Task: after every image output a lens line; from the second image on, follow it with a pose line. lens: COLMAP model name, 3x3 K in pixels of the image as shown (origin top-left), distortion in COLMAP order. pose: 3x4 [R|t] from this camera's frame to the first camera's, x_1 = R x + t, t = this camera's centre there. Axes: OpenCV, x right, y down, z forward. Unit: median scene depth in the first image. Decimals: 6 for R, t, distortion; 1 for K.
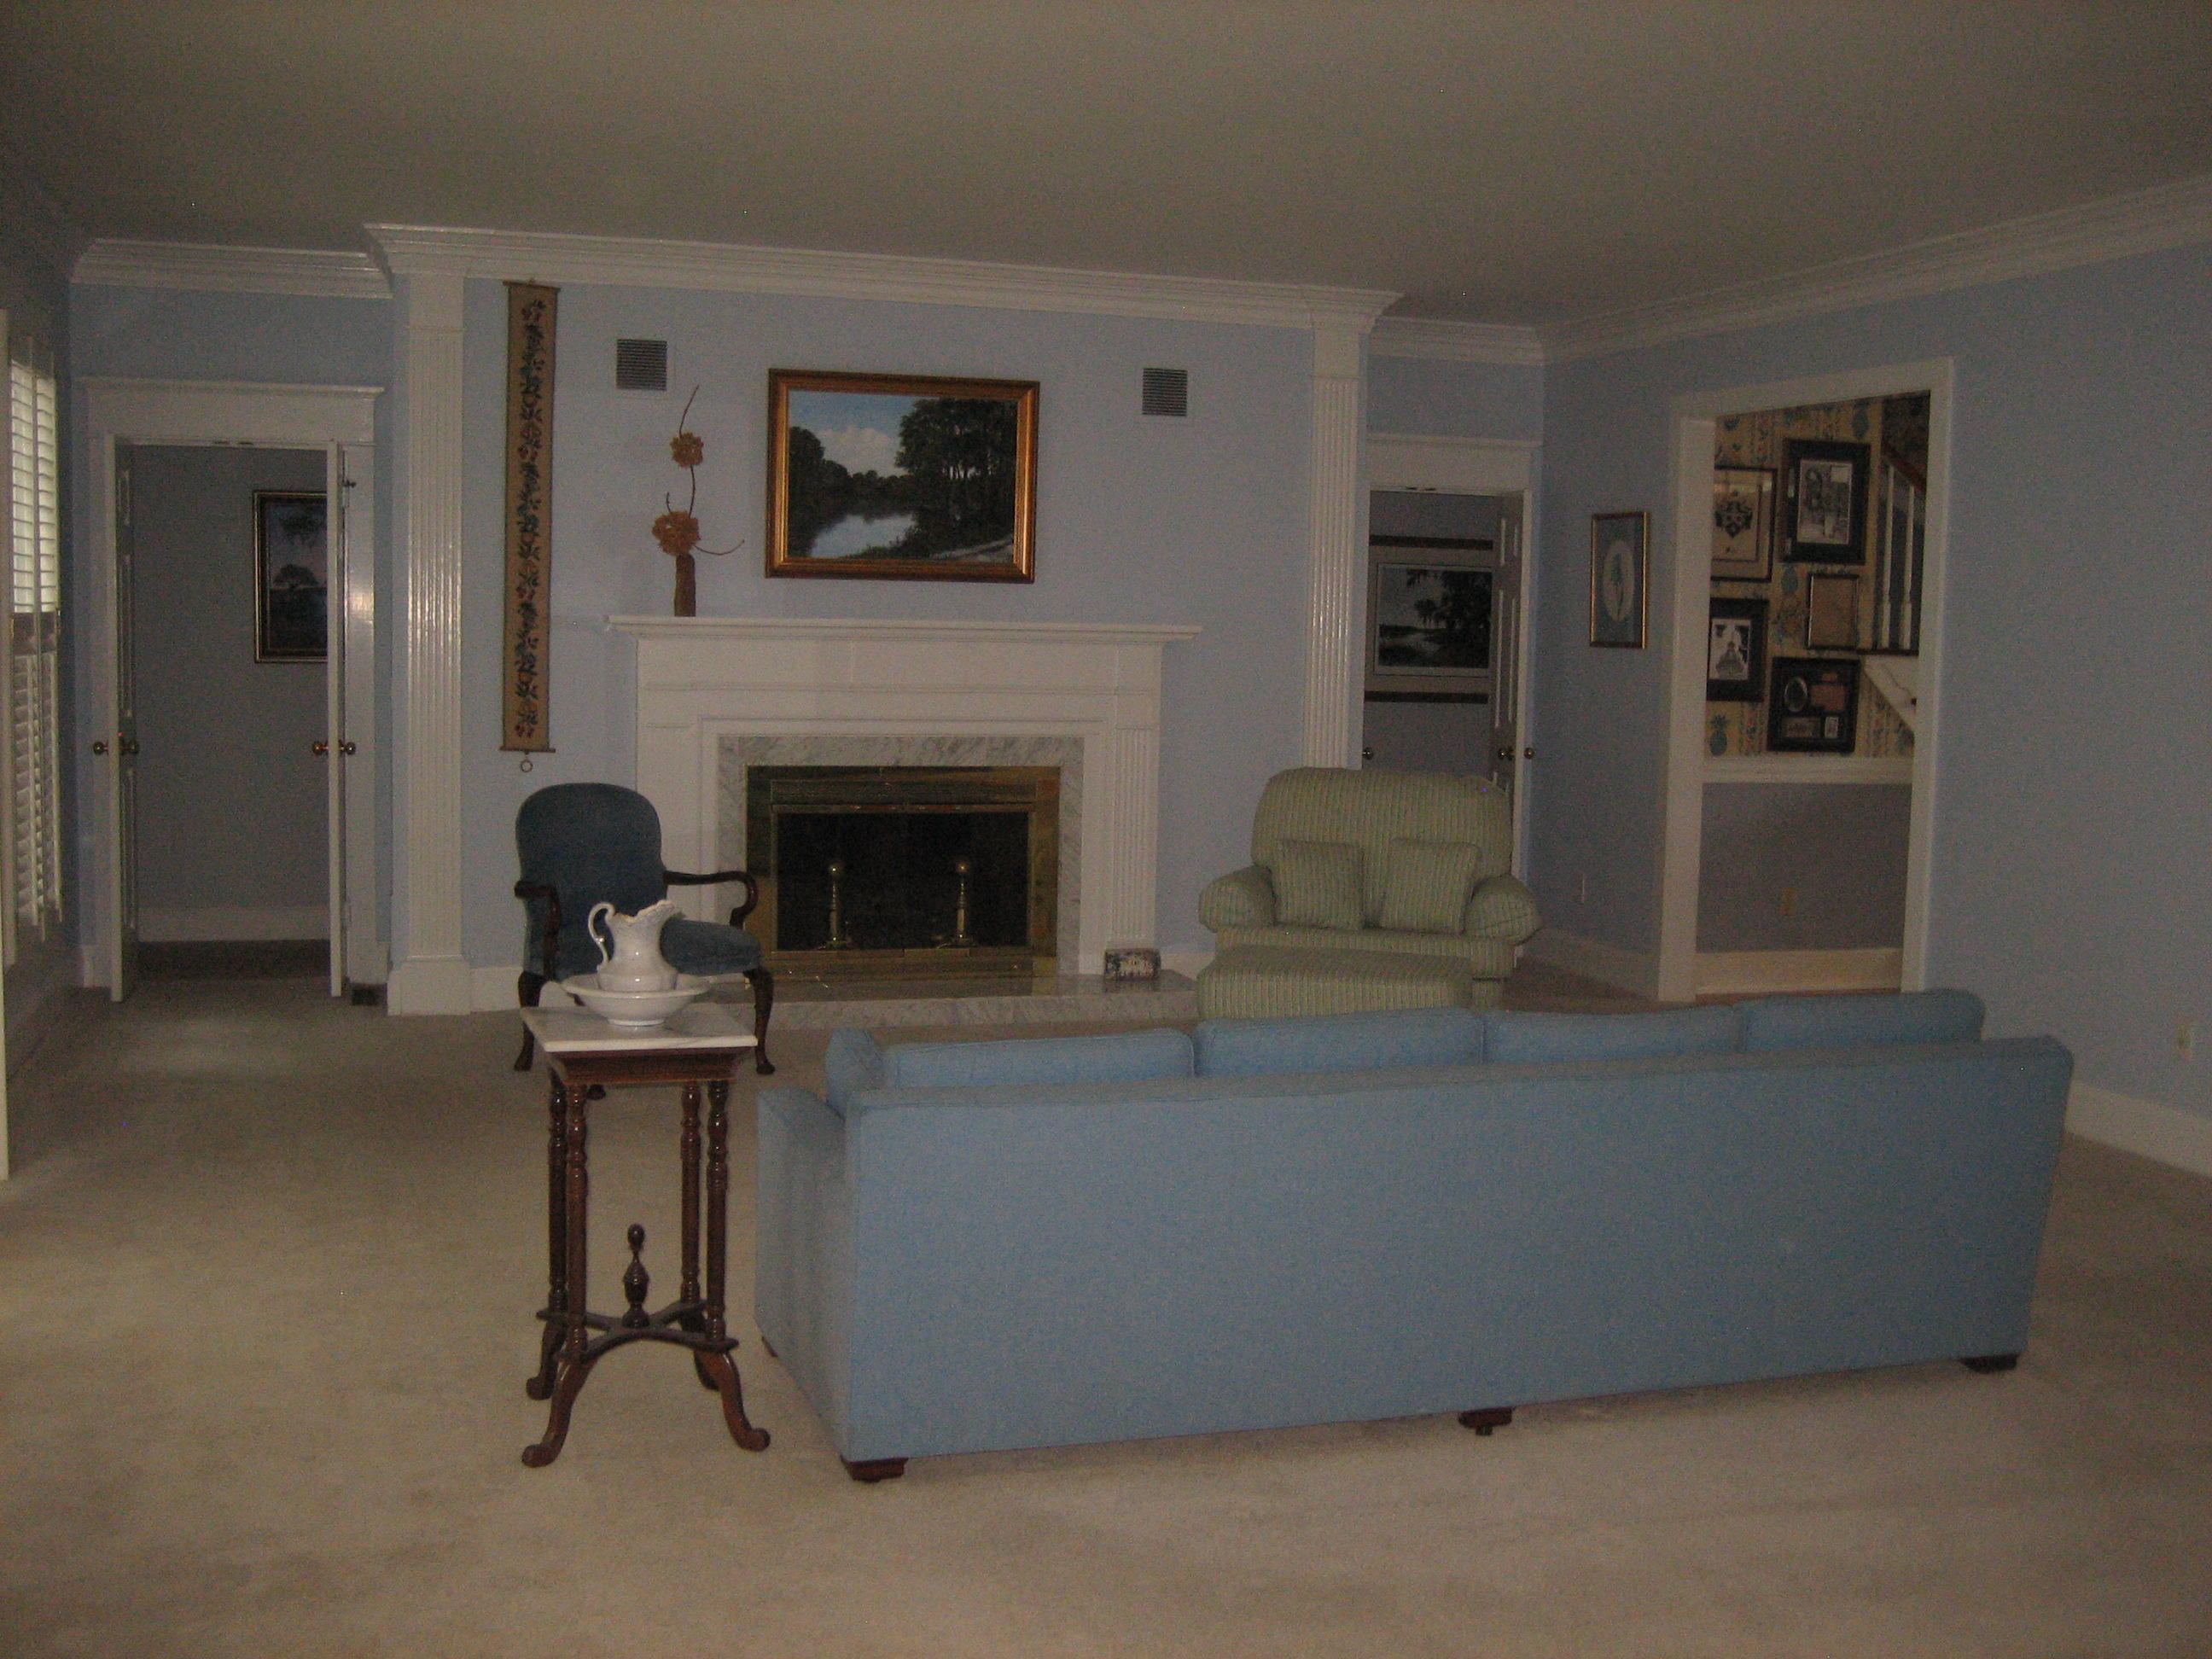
lens RADIAL K [[2340.2, 0, 1129.7], [0, 2340.2, 832.2], [0, 0, 1]] dist [-0.149881, 0.203449]
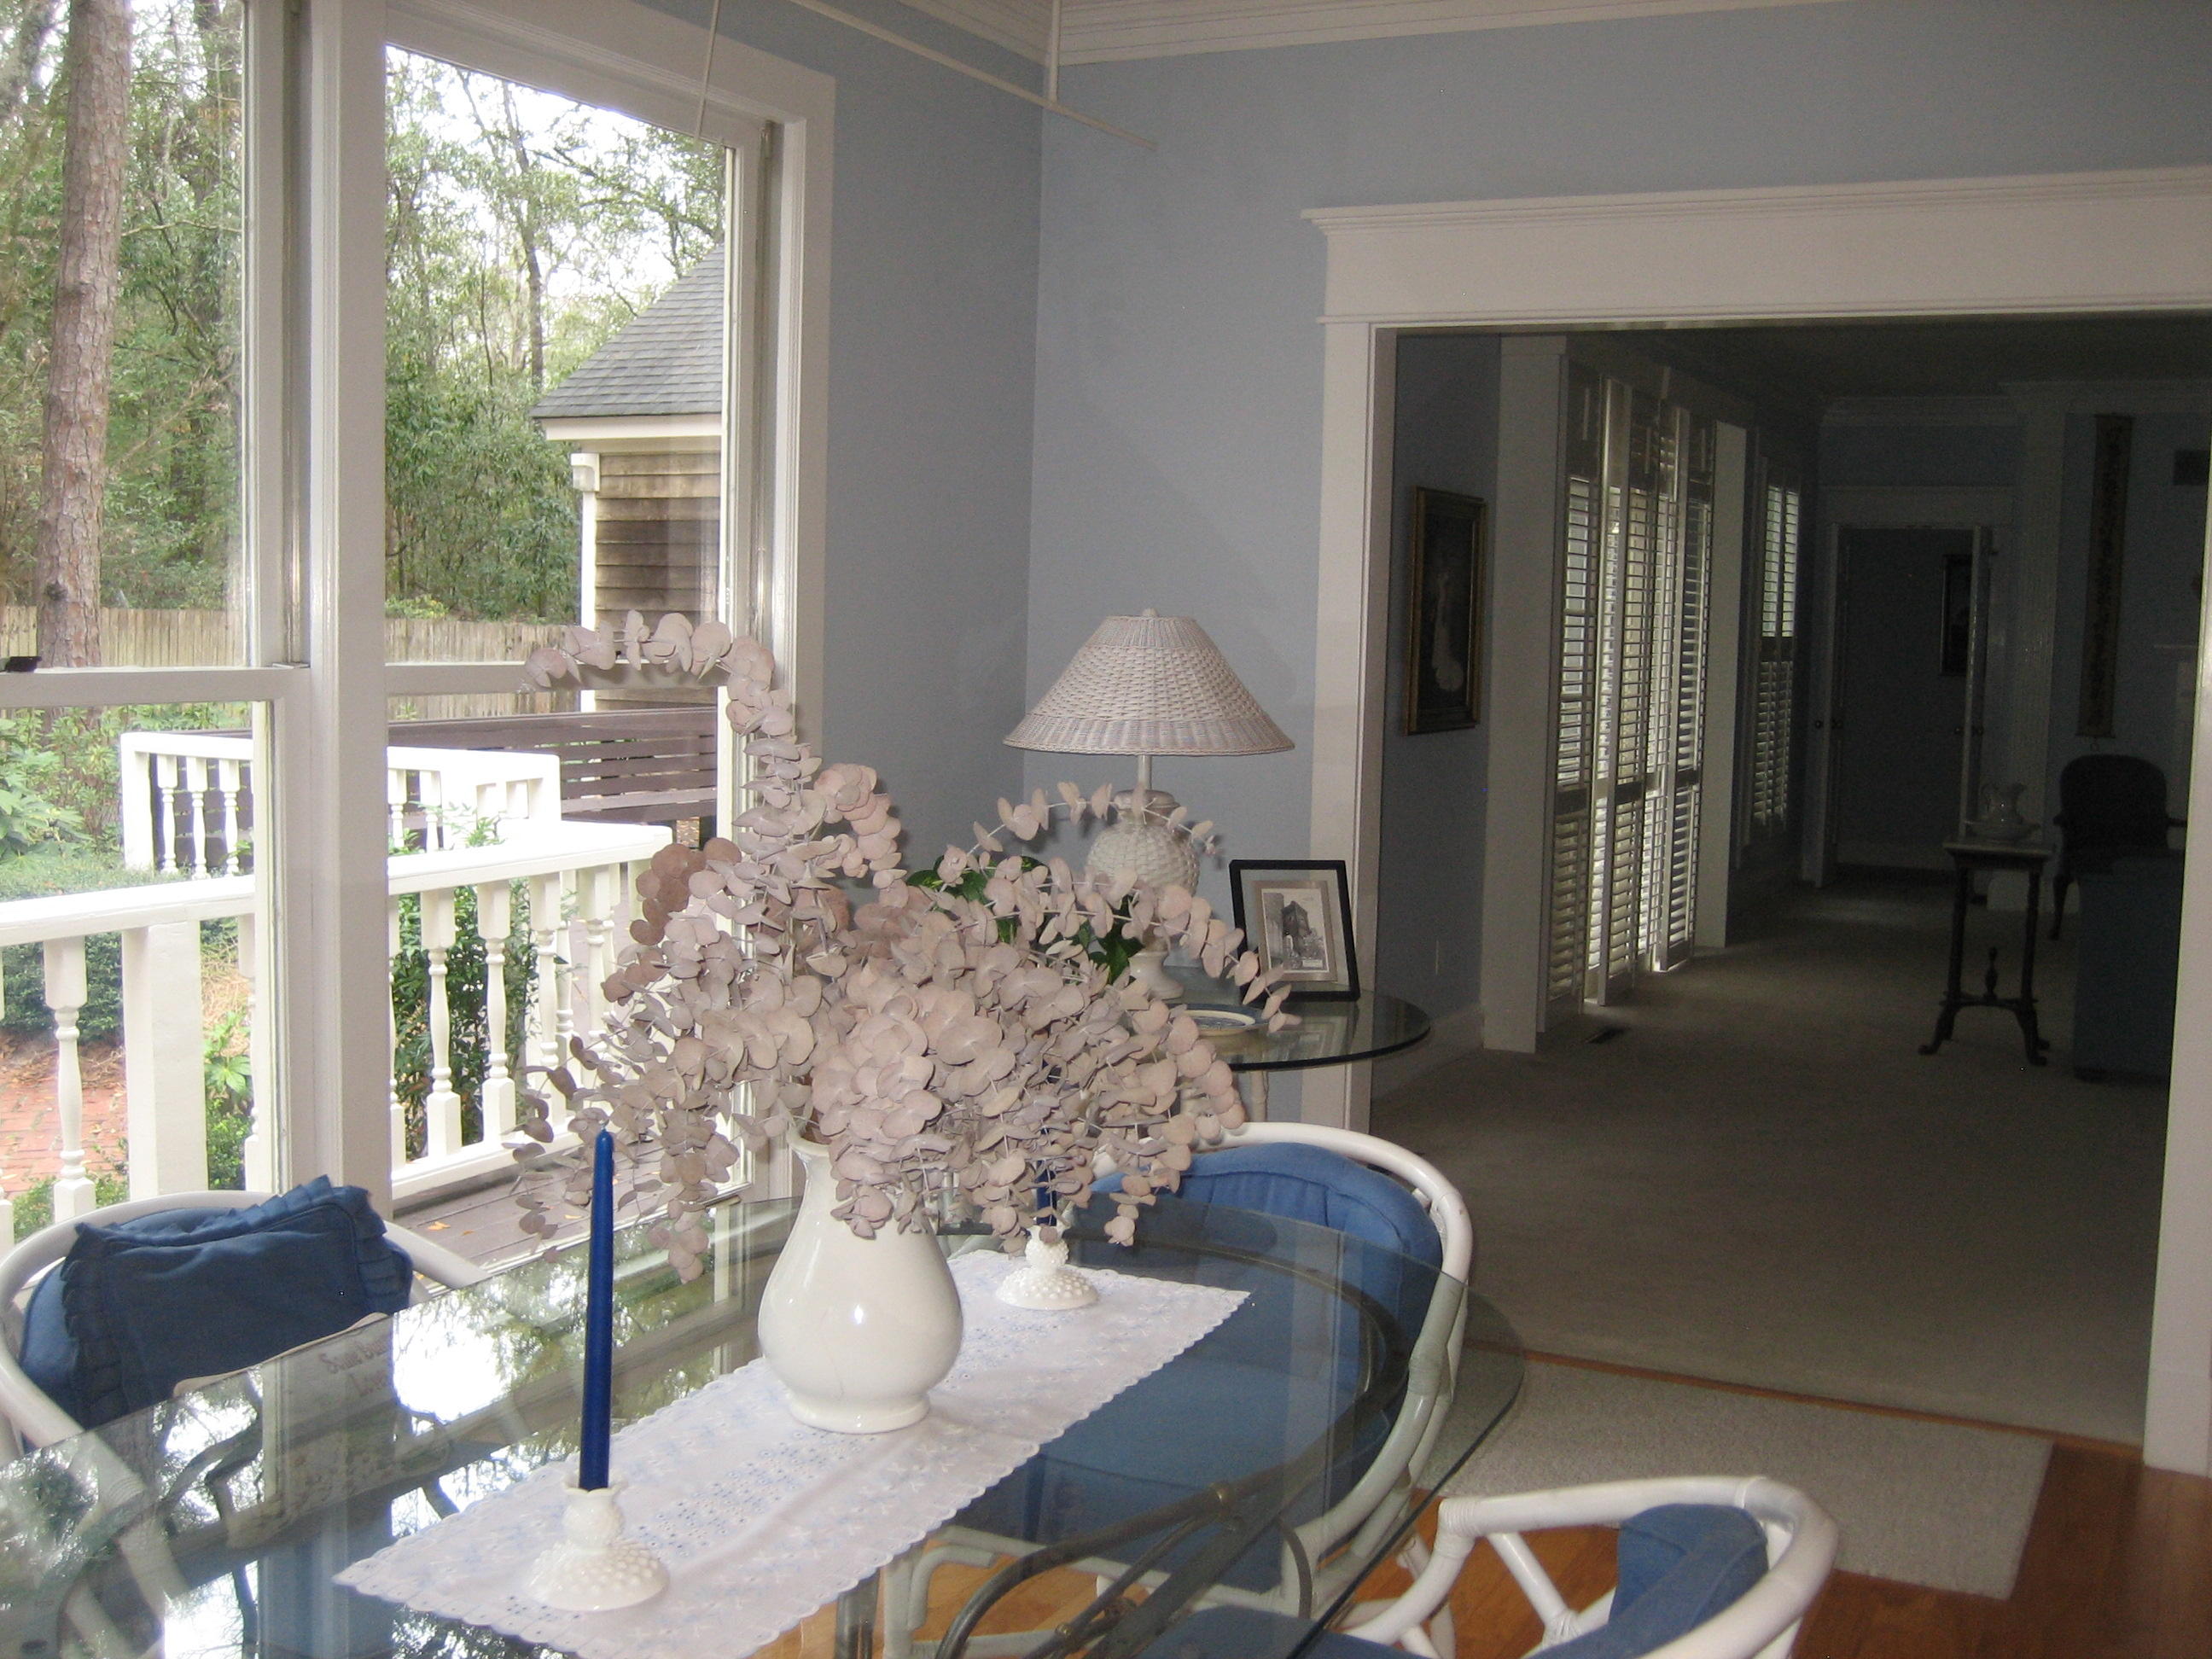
lens RADIAL K [[2340.2, 0, 1129.7], [0, 2340.2, 832.2], [0, 0, 1]] dist [-0.149881, 0.203449]
pose [[0.723341, 0.058616, -0.687999, 0.299073], [-0.069403, 0.997516, 0.012017, 0.050358], [0.686994, 0.039057, 0.725612, -0.464339]]
